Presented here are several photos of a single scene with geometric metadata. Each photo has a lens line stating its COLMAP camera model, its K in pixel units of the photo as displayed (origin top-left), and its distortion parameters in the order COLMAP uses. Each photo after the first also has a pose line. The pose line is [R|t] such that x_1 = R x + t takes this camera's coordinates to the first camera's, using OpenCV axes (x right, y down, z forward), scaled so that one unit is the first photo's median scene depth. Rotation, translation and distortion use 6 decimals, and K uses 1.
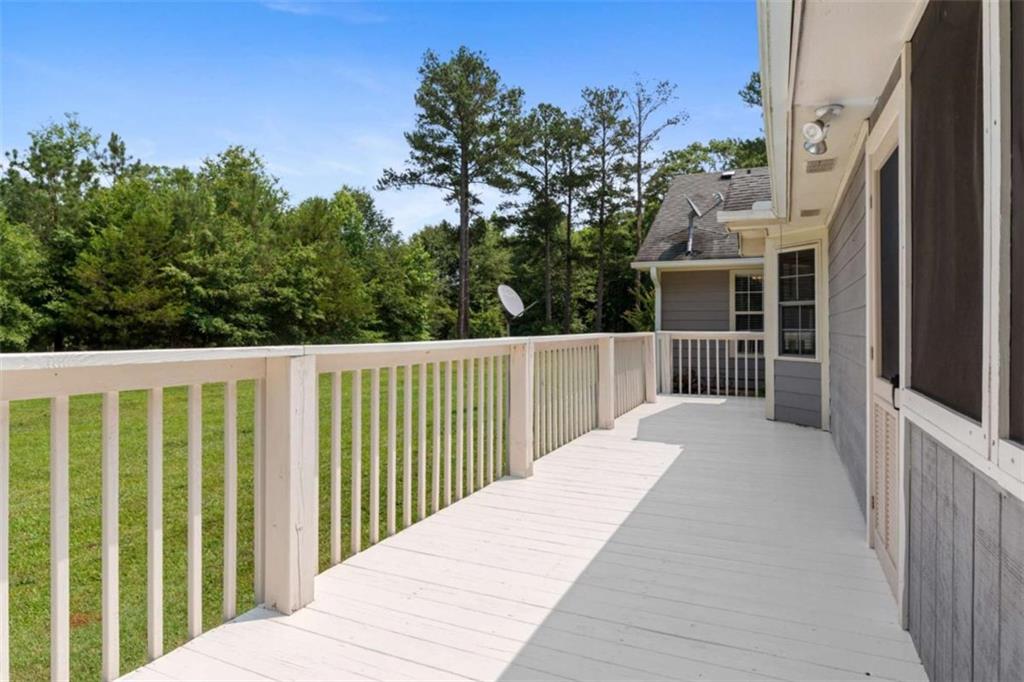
lens RADIAL K [[597.7, 0, 512.2], [0, 597.7, 331.6], [0, 0, 1]] dist [-0.002881, -0.001388]
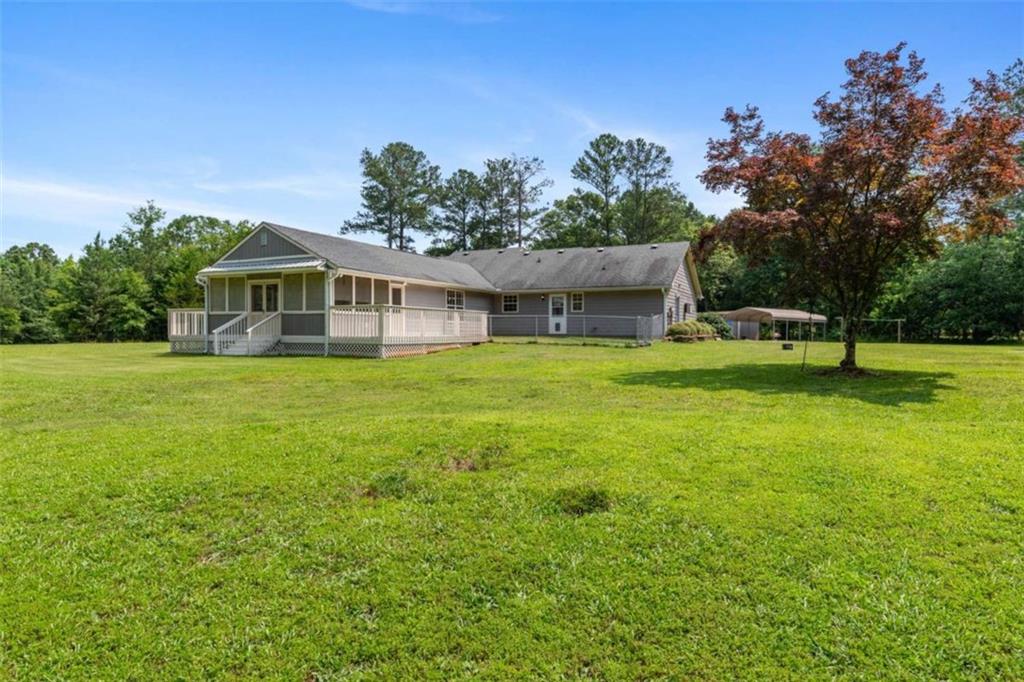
lens RADIAL K [[597.7, 0, 511.1], [0, 597.7, 343.9], [0, 0, 1]] dist [-0.002881, -0.001388]
pose [[0.999146, 0.000960, -0.041313, 0.383015], [-0.000670, 0.999975, 0.007038, 0.038704], [0.041319, -0.007004, 0.999121, -0.696504]]
